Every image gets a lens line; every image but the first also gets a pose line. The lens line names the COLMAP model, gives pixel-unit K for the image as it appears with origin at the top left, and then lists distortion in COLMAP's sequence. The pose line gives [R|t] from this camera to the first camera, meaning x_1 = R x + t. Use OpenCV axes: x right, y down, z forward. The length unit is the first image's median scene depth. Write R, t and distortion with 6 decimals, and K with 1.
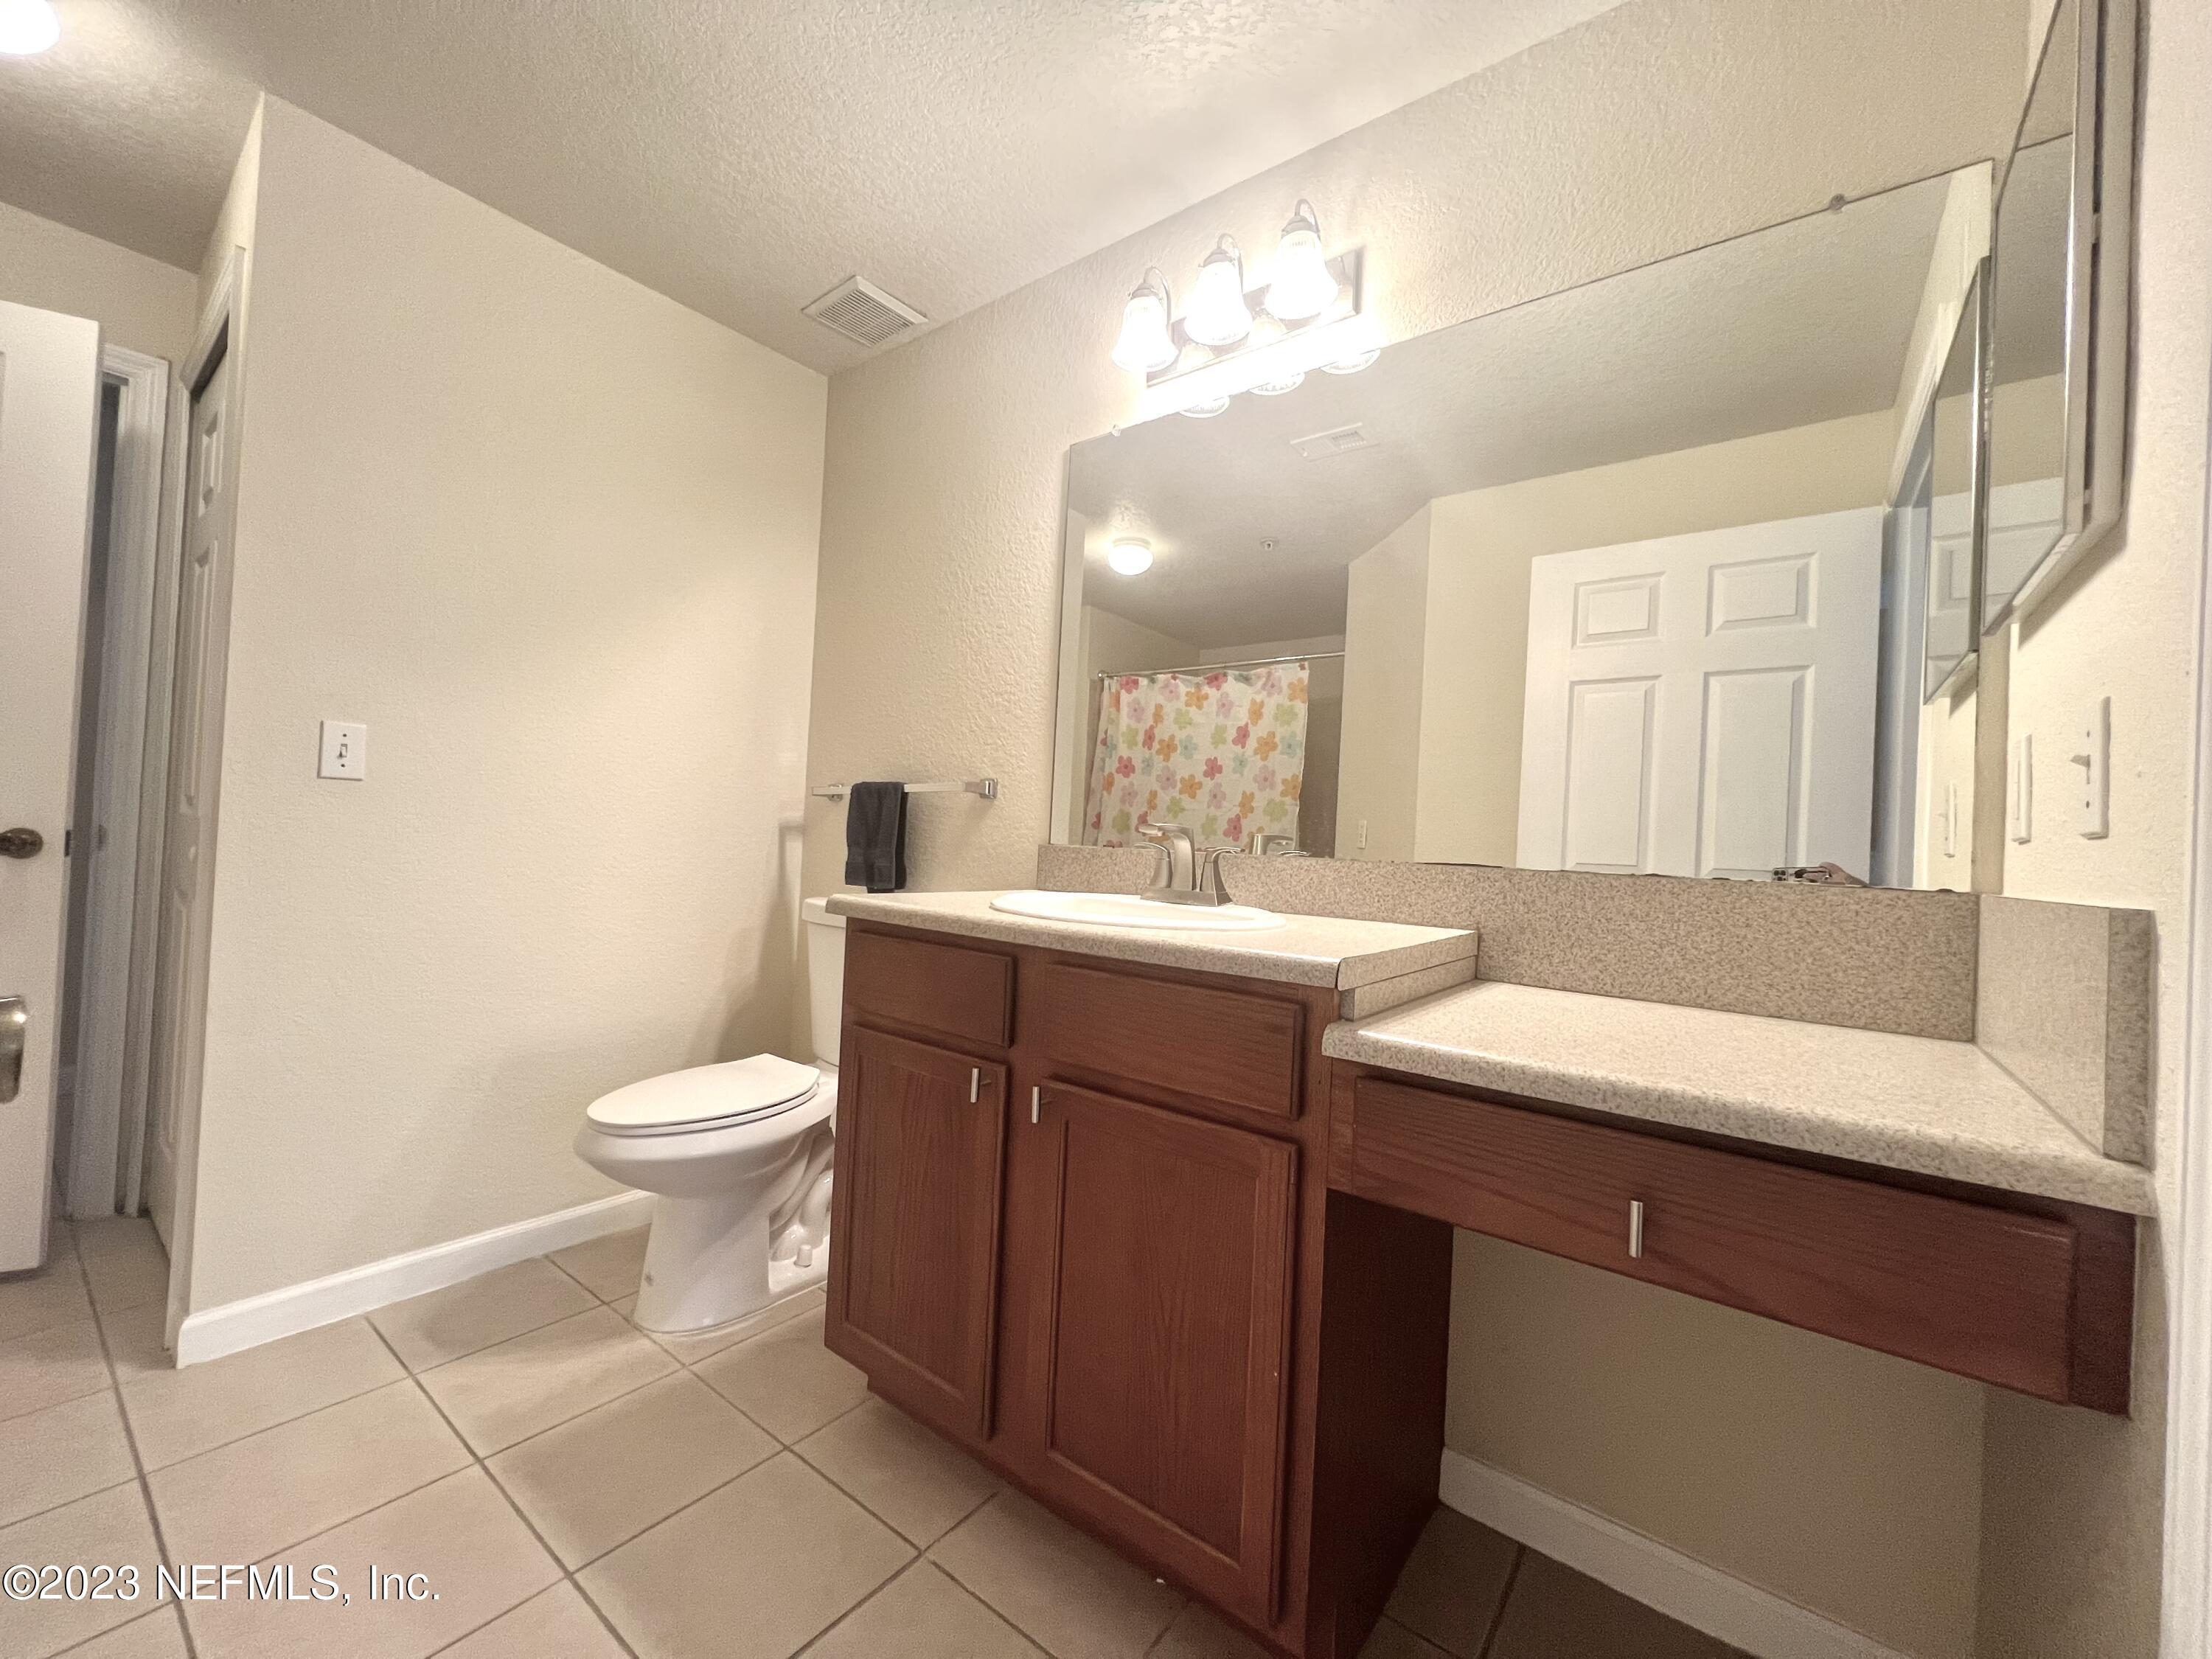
lens RADIAL K [[885.2, 0, 1104.8], [0, 885.2, 828.8], [0, 0, 1]] dist [-0.002624, 0.001213]
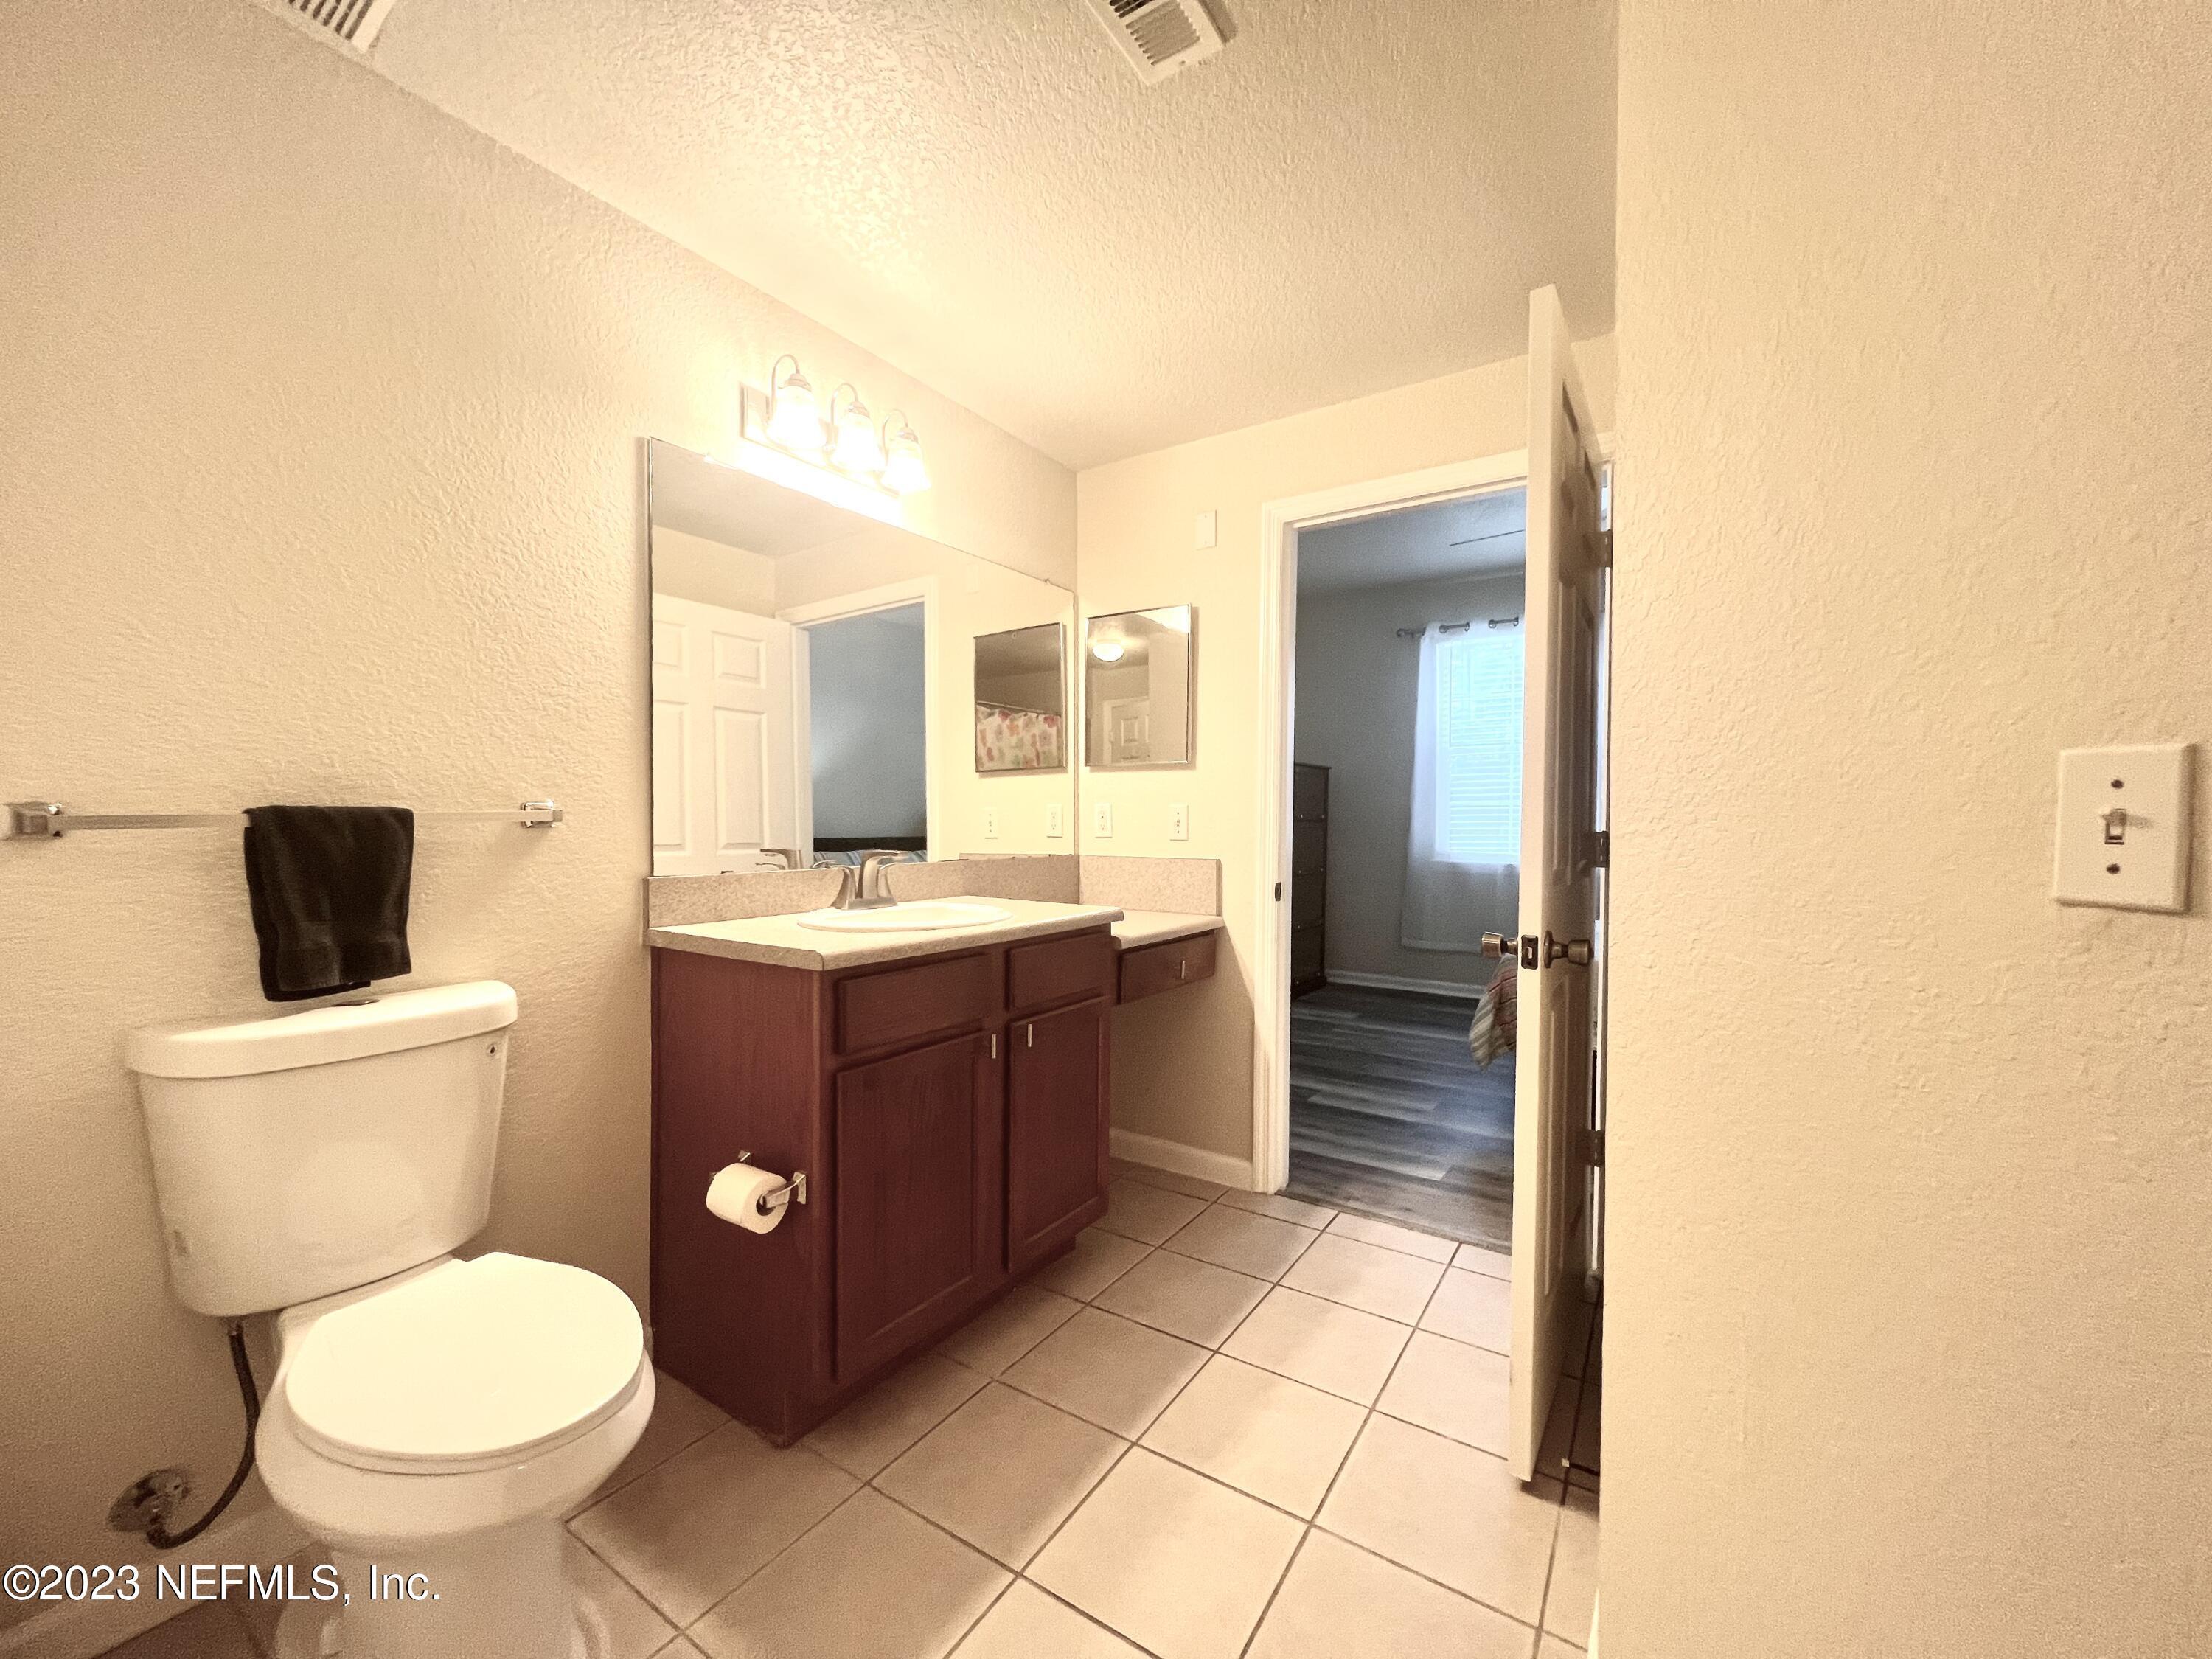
lens RADIAL K [[885.2, 0, 1104.8], [0, 885.2, 828.8], [0, 0, 1]] dist [-0.002624, 0.001213]
pose [[-0.059429, -0.053416, 0.996802, -1.218481], [-0.021475, 0.998405, 0.052222, -0.109610], [-0.998001, -0.018302, -0.060482, 0.715776]]
